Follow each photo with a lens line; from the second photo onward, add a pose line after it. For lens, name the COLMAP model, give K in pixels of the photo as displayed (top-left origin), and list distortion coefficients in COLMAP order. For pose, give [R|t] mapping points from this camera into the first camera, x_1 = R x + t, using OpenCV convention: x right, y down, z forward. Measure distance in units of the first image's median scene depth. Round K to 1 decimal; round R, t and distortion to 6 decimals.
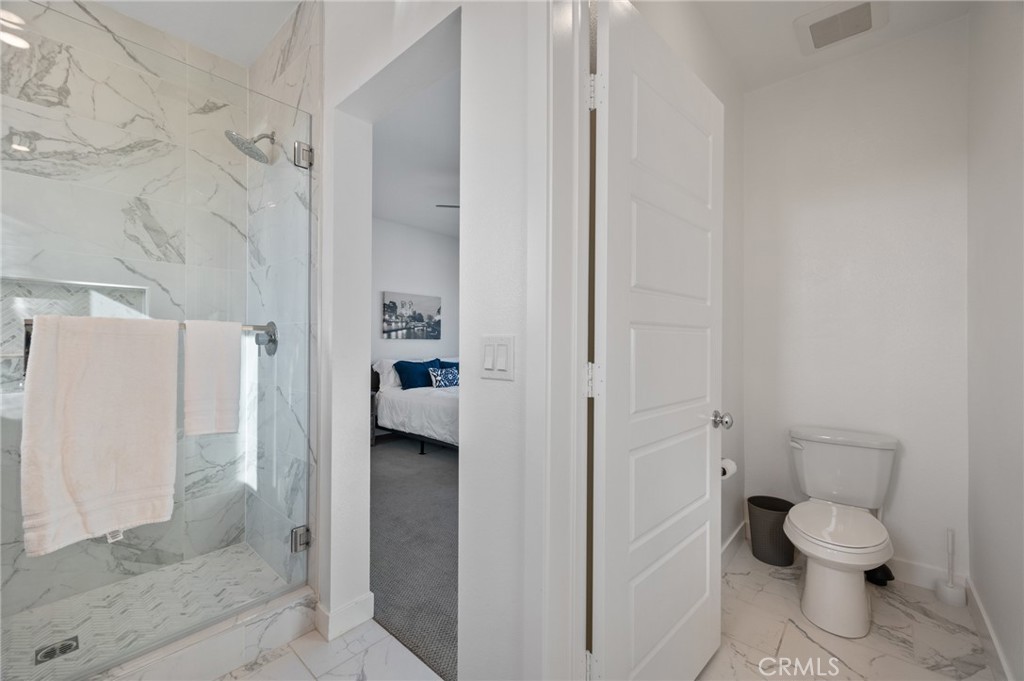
lens RADIAL K [[408.6, 0, 511.1], [0, 408.6, 340.6], [0, 0, 1]] dist [0.002160, 0.000291]
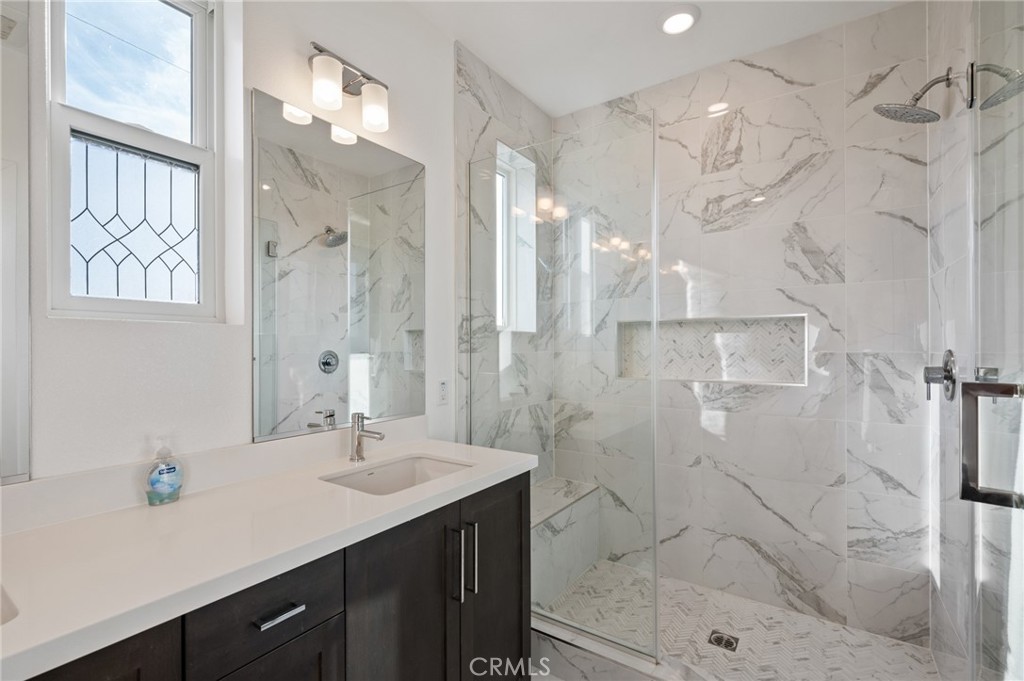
lens RADIAL K [[458.9, 0, 515.3], [0, 458.9, 346.3], [0, 0, 1]] dist [-0.002010, 0.000266]
pose [[0.121833, -0.003080, -0.992546, 0.082731], [0.007085, 0.999972, -0.002234, -0.059342], [0.992525, -0.006760, 0.121851, 0.207397]]
